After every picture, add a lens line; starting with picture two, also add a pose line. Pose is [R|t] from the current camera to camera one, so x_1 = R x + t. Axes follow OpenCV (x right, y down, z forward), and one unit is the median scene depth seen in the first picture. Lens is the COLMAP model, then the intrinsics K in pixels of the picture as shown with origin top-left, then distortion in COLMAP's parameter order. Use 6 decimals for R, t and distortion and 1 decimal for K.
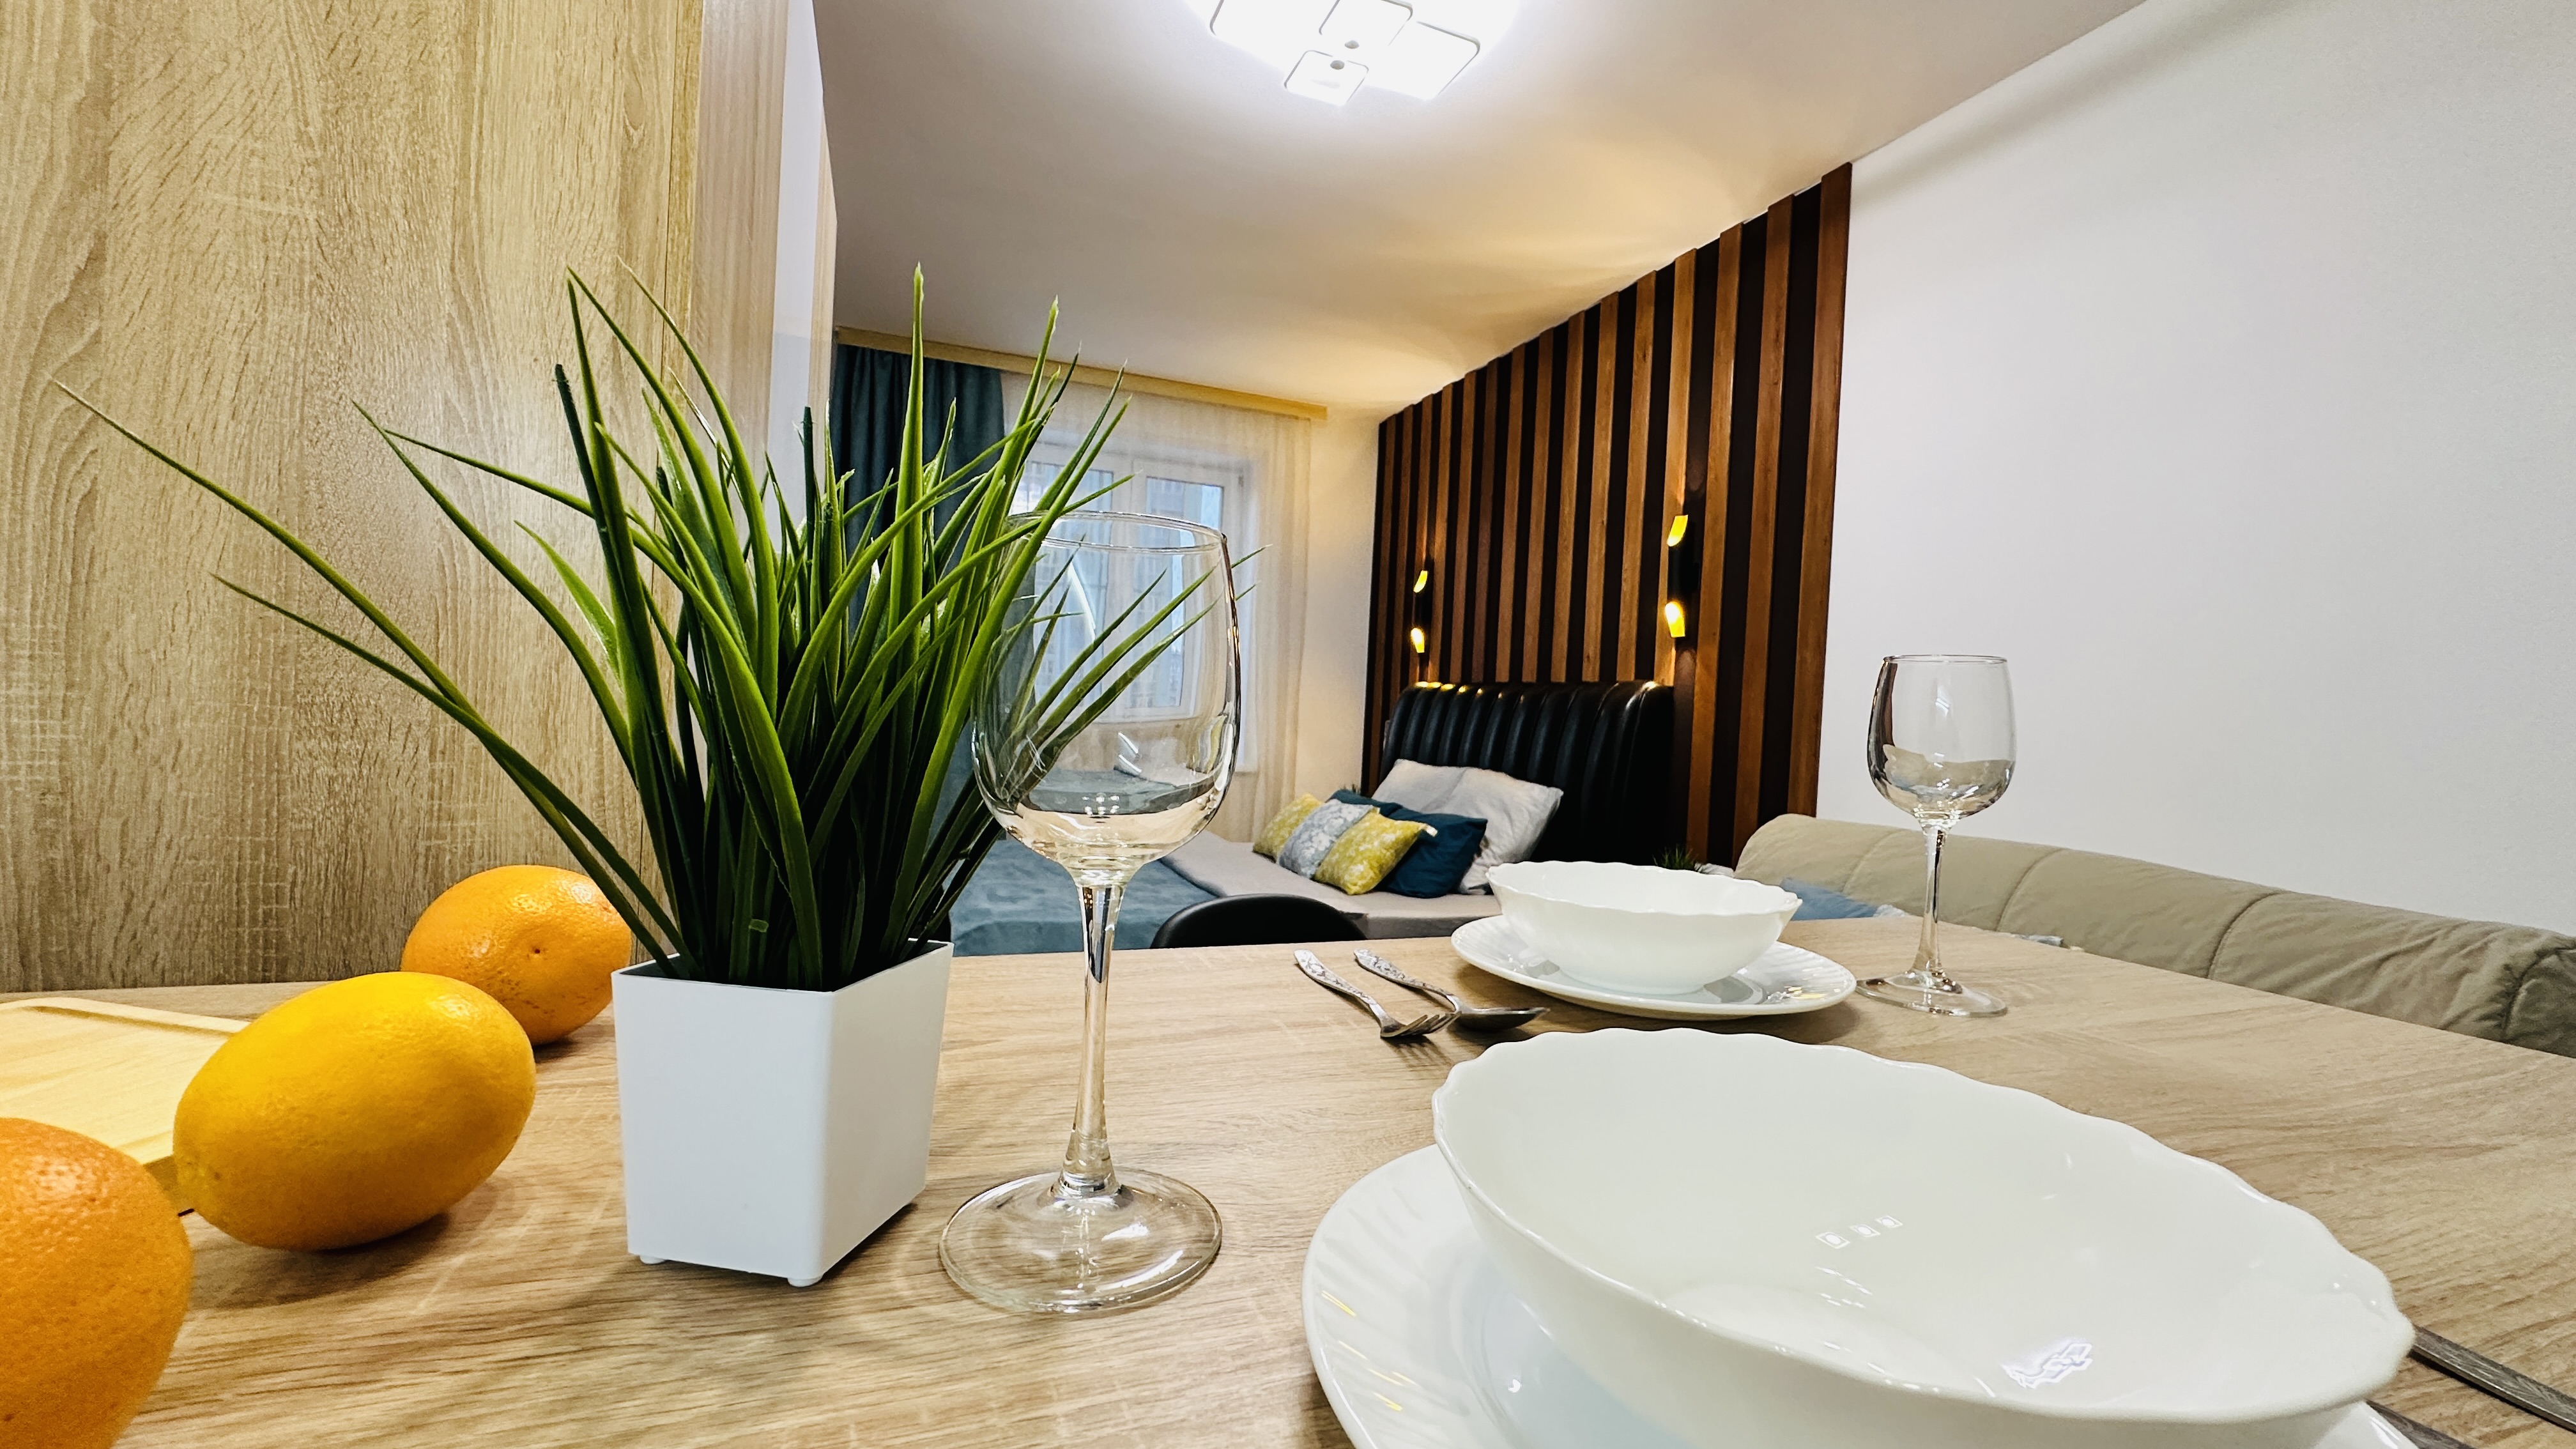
lens RADIAL K [[1028.3, 0, 1288.0], [0, 1028.3, 724.5], [0, 0, 1]] dist [-0.013051, -0.000116]
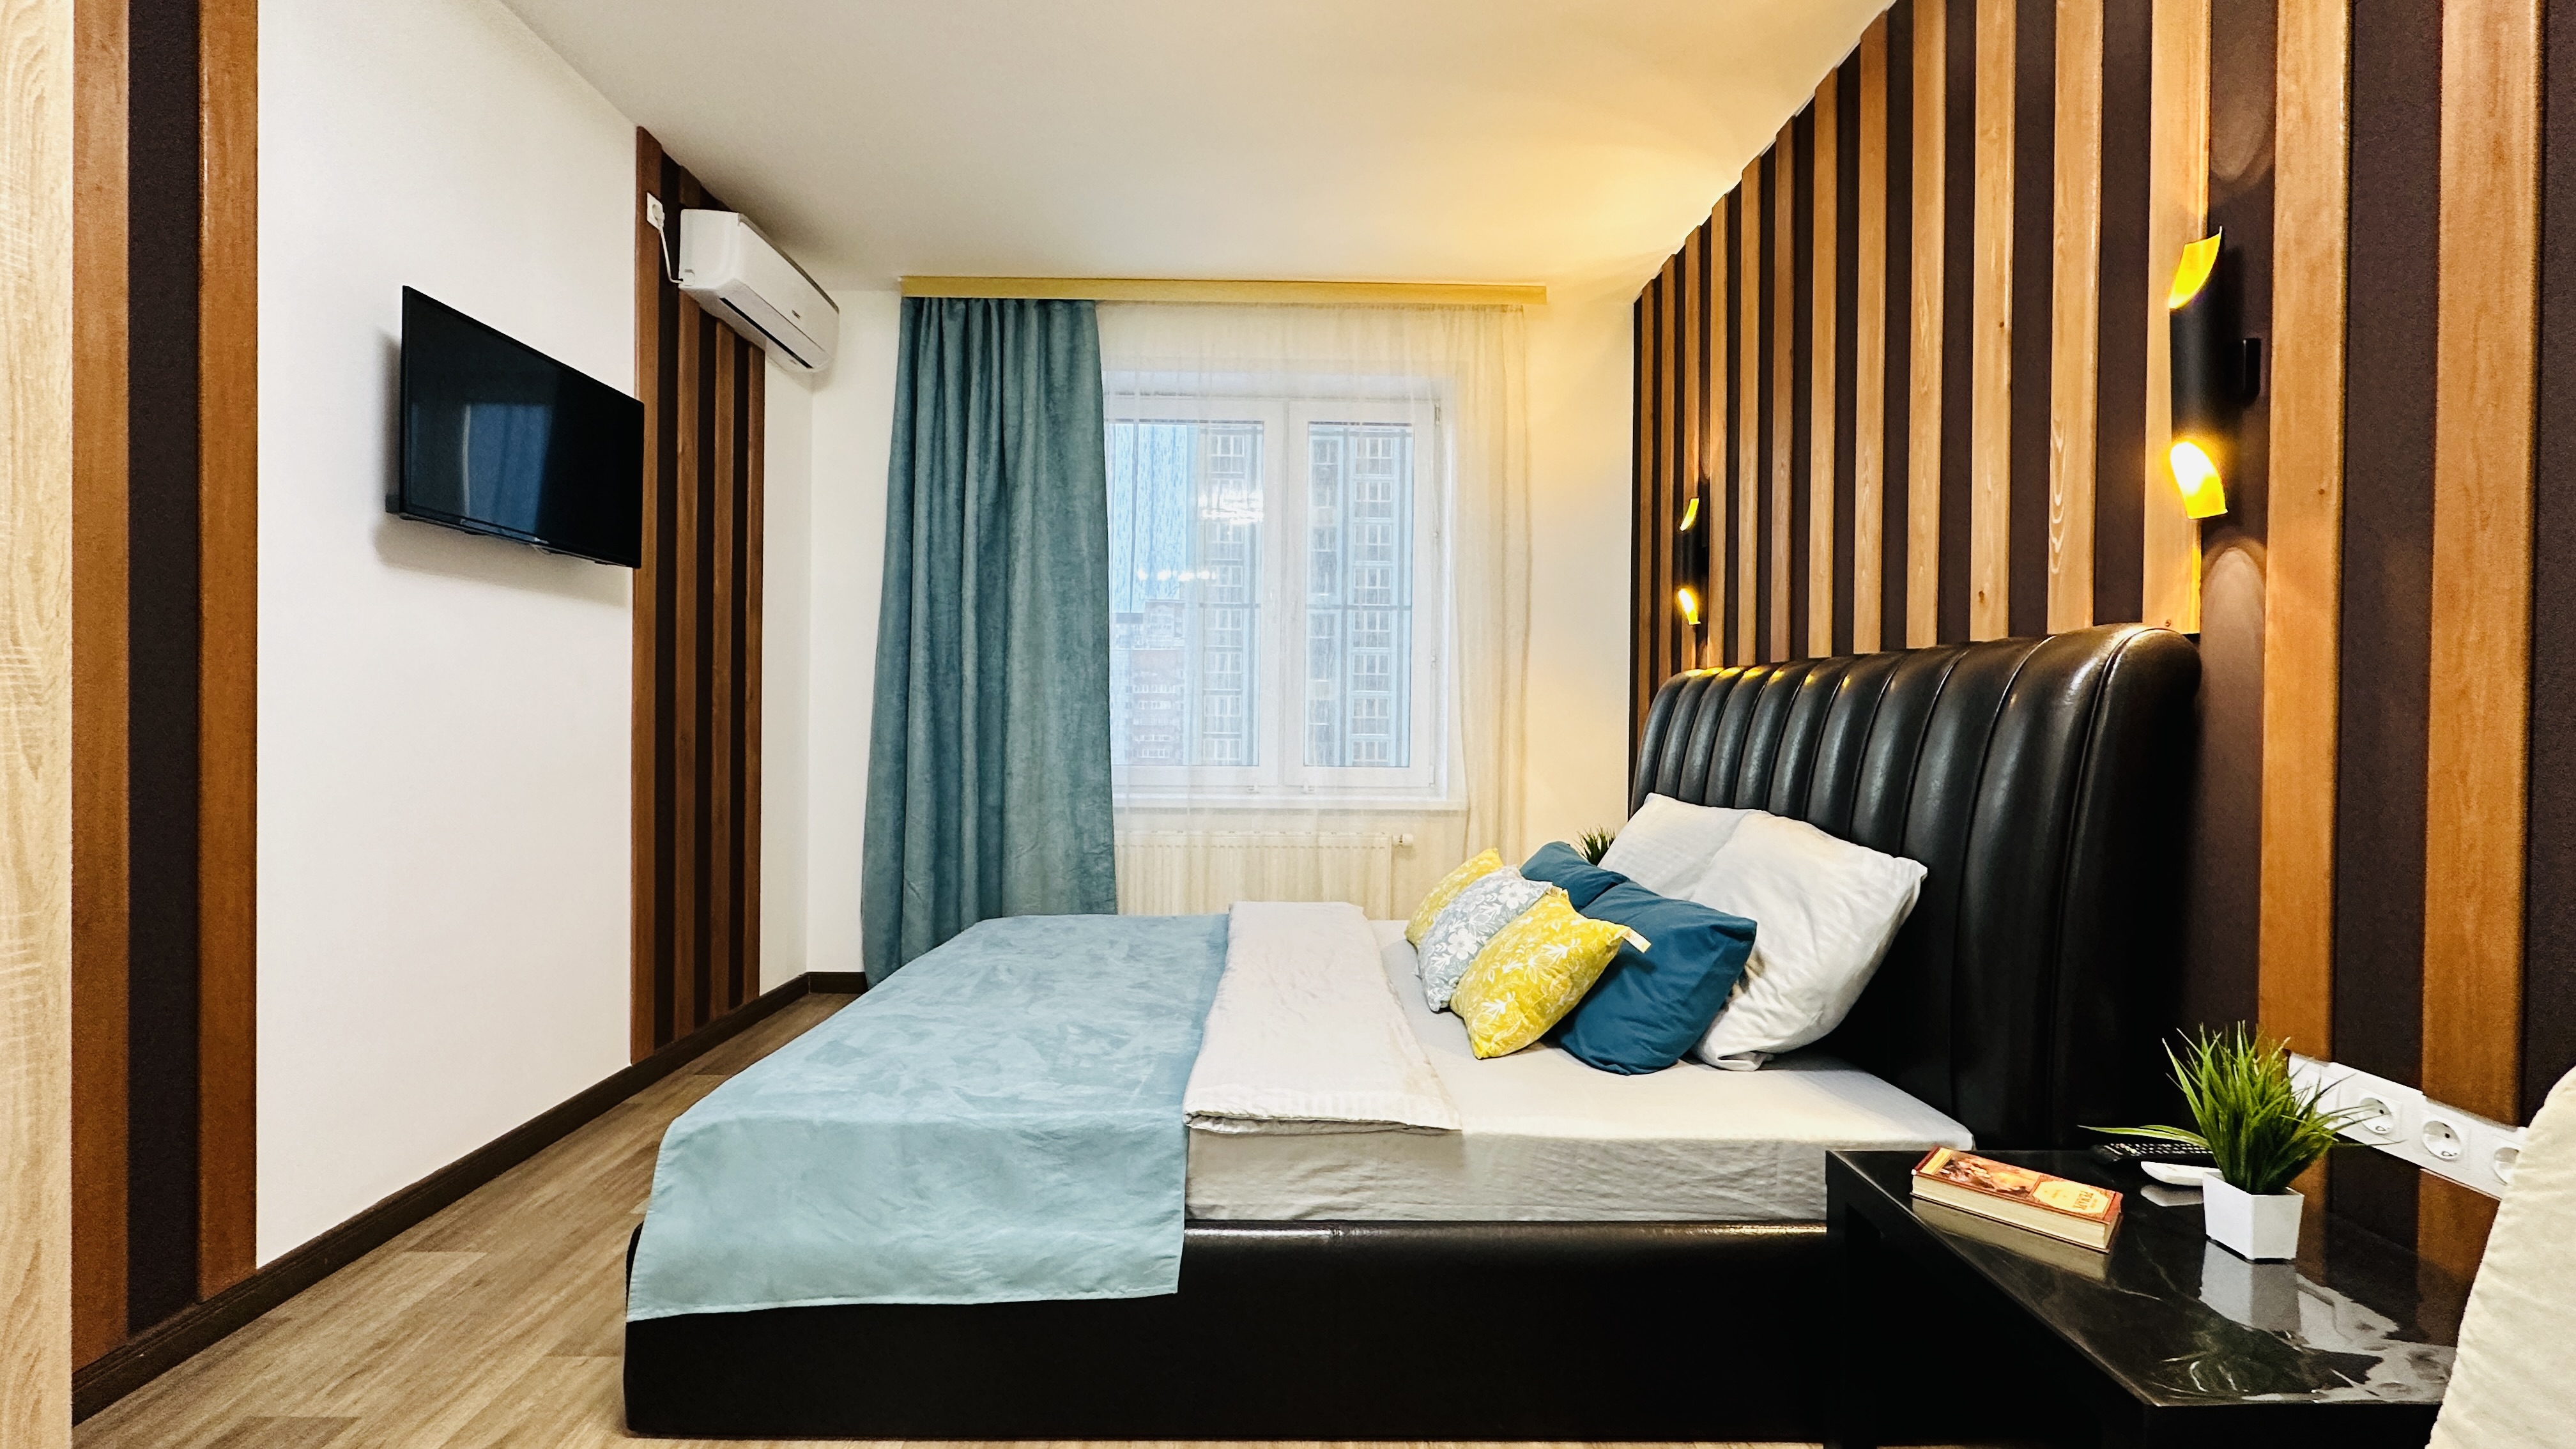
lens RADIAL K [[1017.5, 0, 1288.0], [0, 1017.5, 724.5], [0, 0, 1]] dist [-0.010507, 0.000352]
pose [[0.938028, -0.039564, -0.344294, 0.141869], [0.033558, 0.999163, -0.023390, -0.000723], [0.344932, 0.010386, 0.938570, 0.416657]]
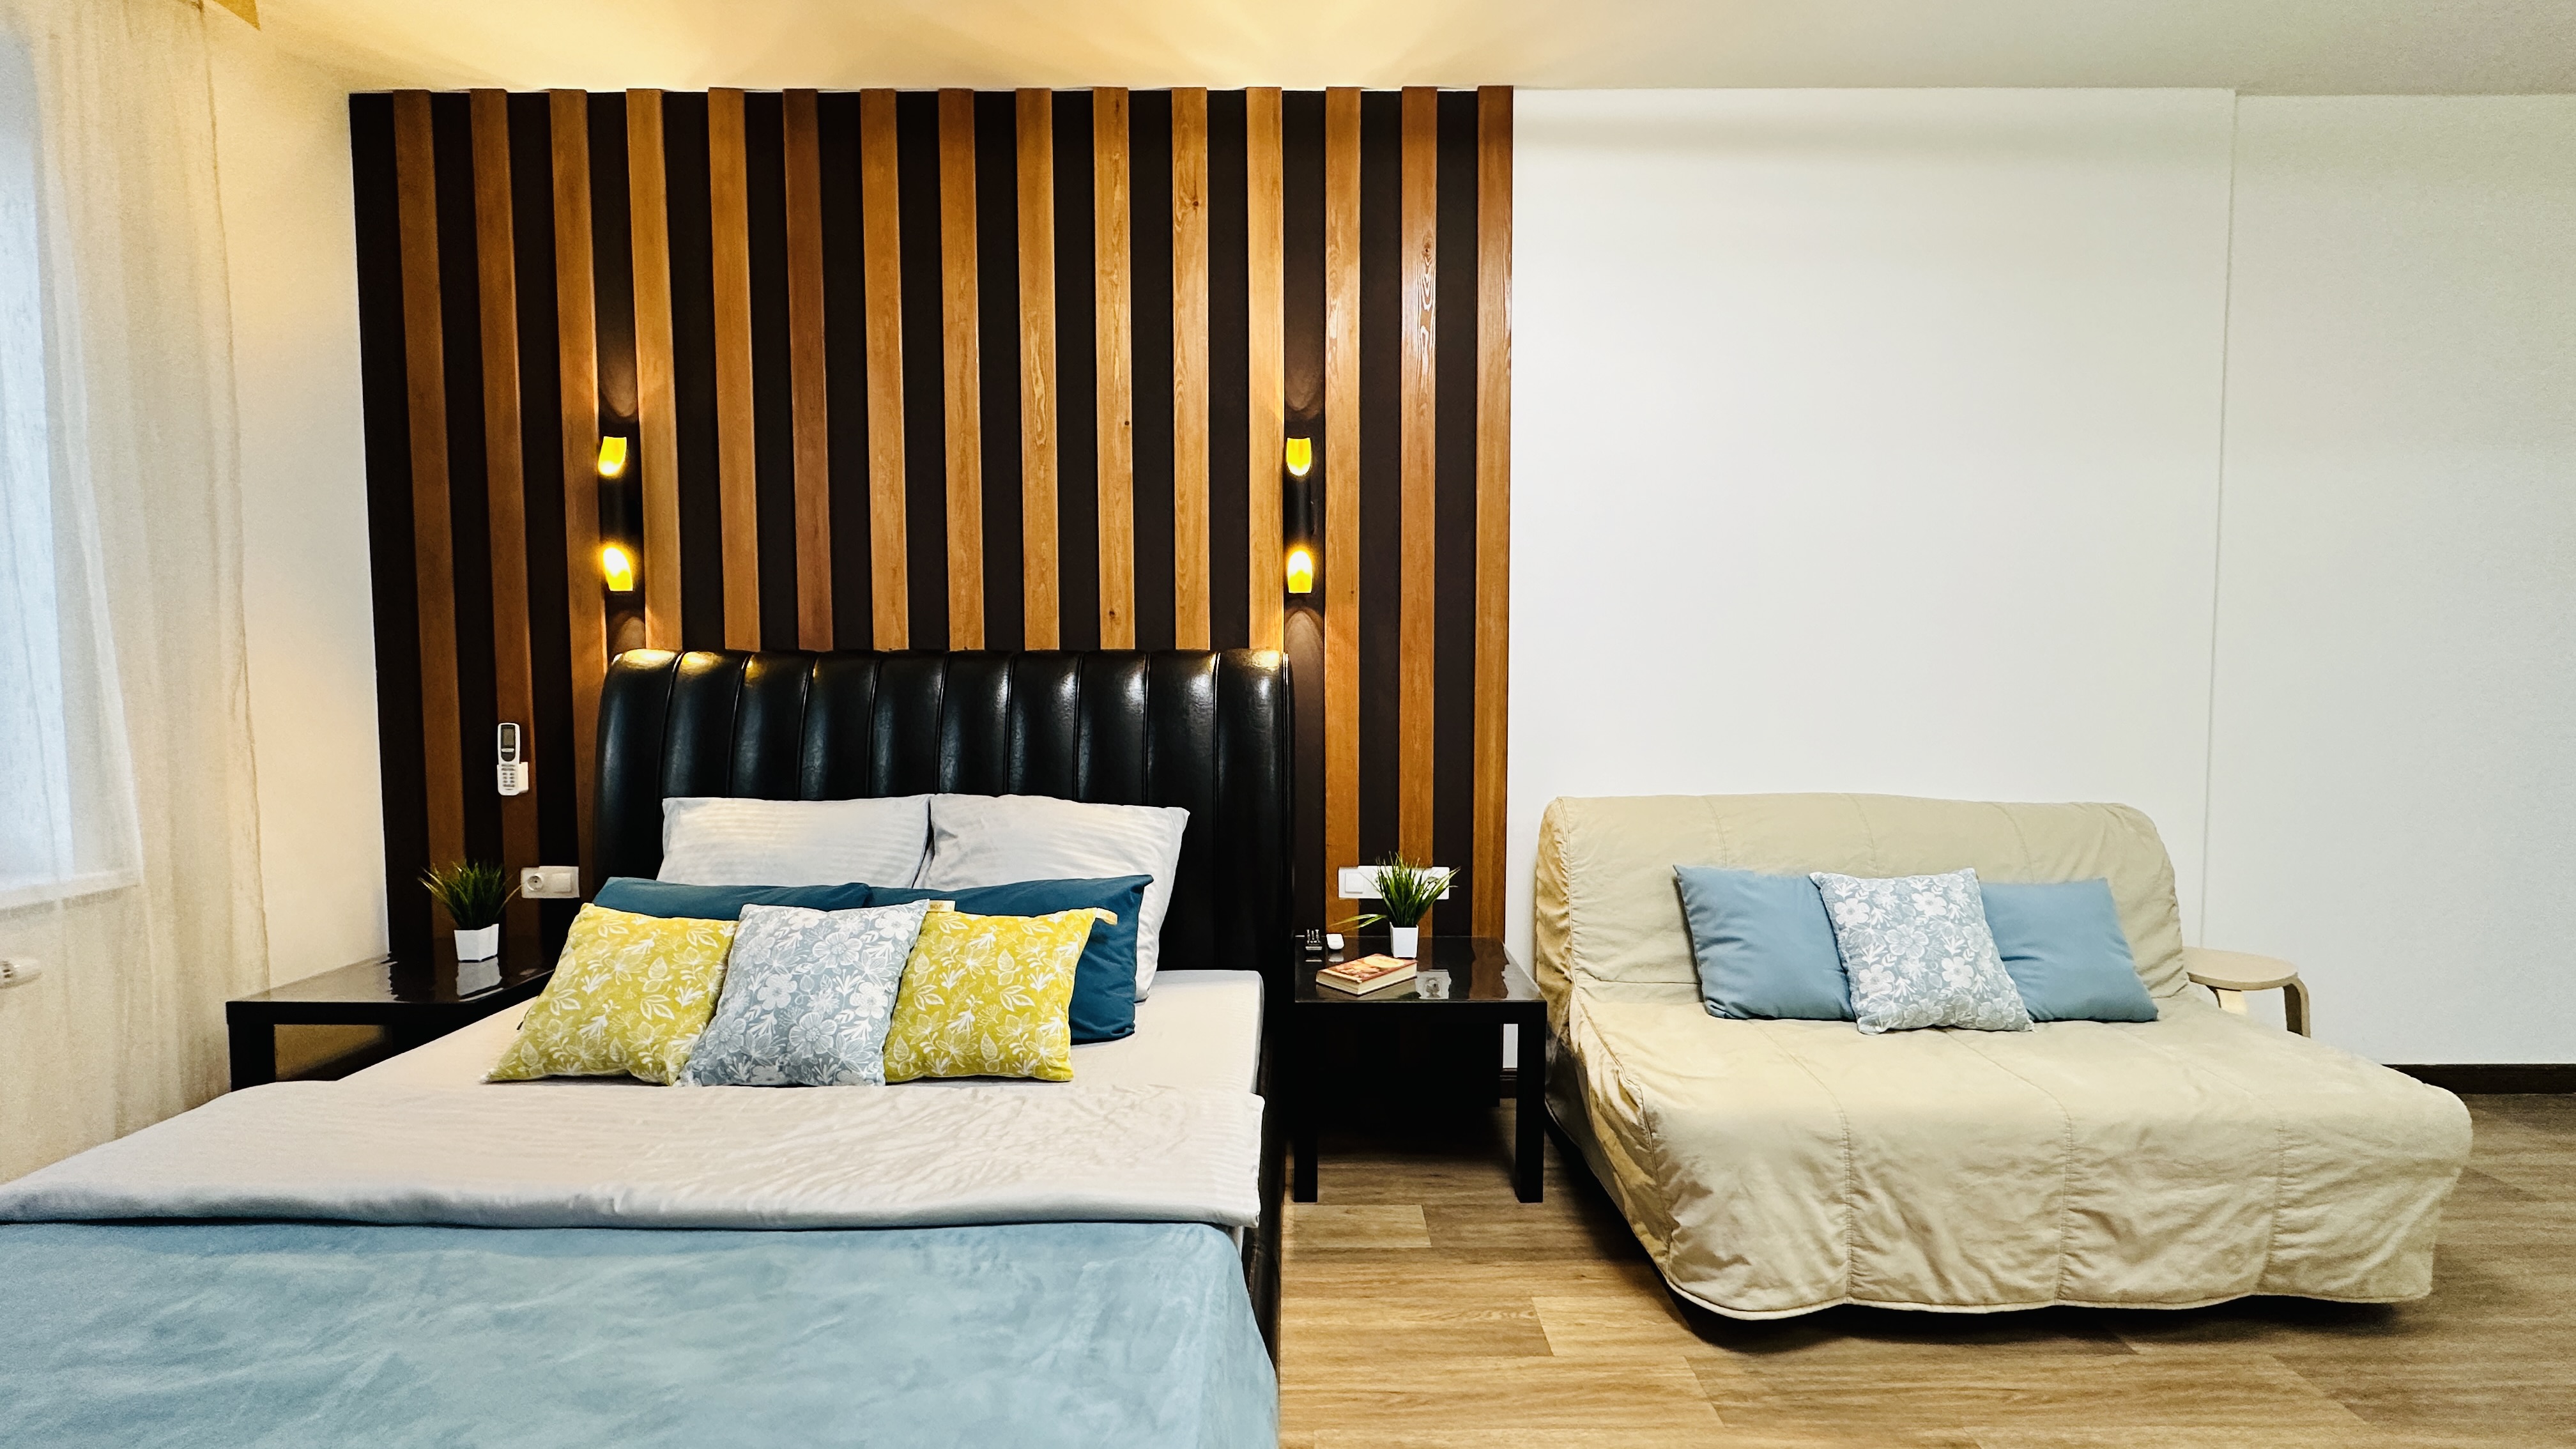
lens RADIAL K [[1028.3, 0, 1288.0], [0, 1028.3, 724.5], [0, 0, 1]] dist [-0.013051, -0.000116]
pose [[0.362199, -0.099686, 0.926755, -0.327031], [0.030981, 0.995003, 0.094919, -0.053663], [-0.931586, -0.005668, 0.363477, 0.637174]]
